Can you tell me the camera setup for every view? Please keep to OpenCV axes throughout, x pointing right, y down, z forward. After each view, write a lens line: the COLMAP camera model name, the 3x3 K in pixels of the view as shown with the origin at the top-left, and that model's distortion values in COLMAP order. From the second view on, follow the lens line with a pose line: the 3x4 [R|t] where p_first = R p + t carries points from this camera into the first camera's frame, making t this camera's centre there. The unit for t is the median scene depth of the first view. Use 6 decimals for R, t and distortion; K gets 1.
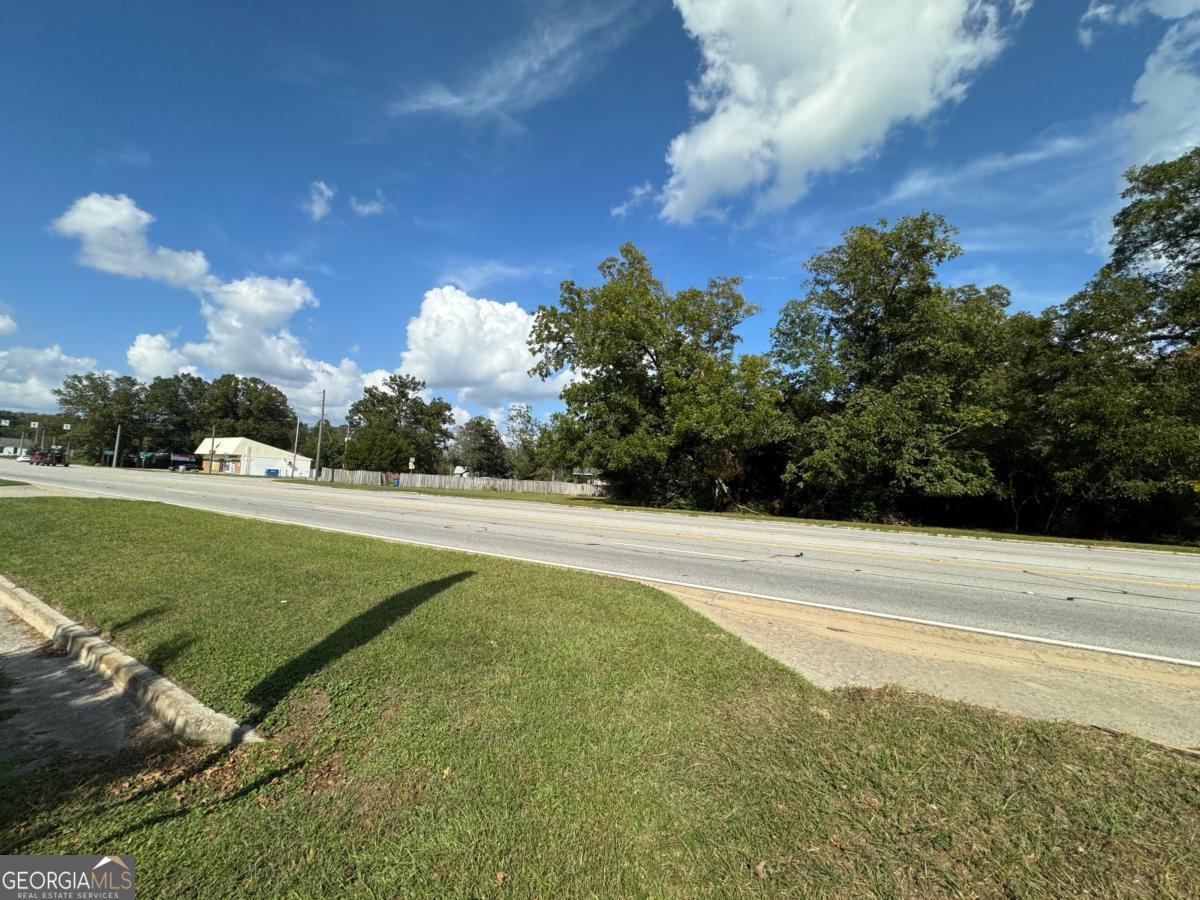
lens RADIAL K [[473.3, 0, 594.1], [0, 473.3, 450.0], [0, 0, 1]] dist [-0.008308, 0.000818]
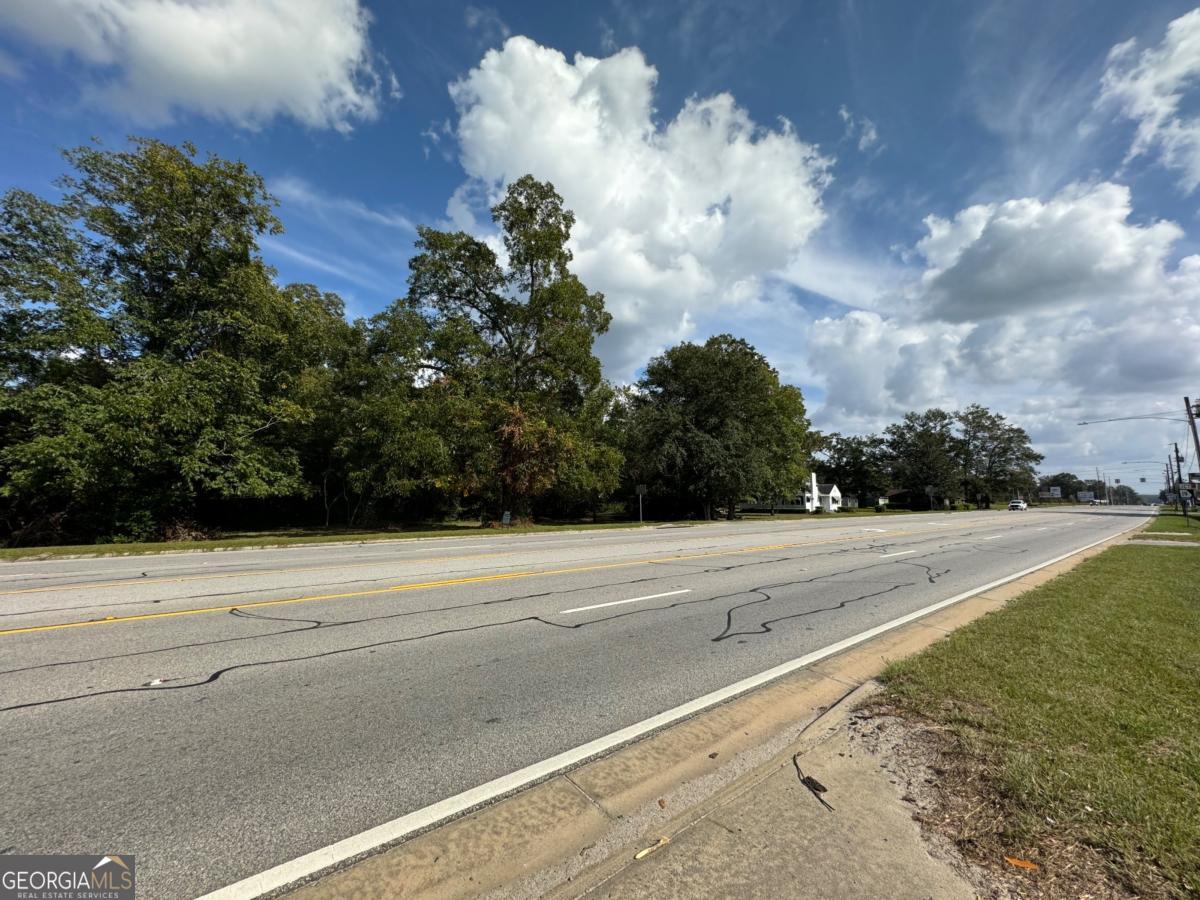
lens RADIAL K [[473.3, 0, 597.9], [0, 473.3, 448.0], [0, 0, 1]] dist [-0.008308, 0.000818]
pose [[0.368173, 0.047156, 0.928561, 0.172132], [-0.050668, 0.998247, -0.030605, -0.002174], [-0.928376, -0.035781, 0.369917, 0.078125]]
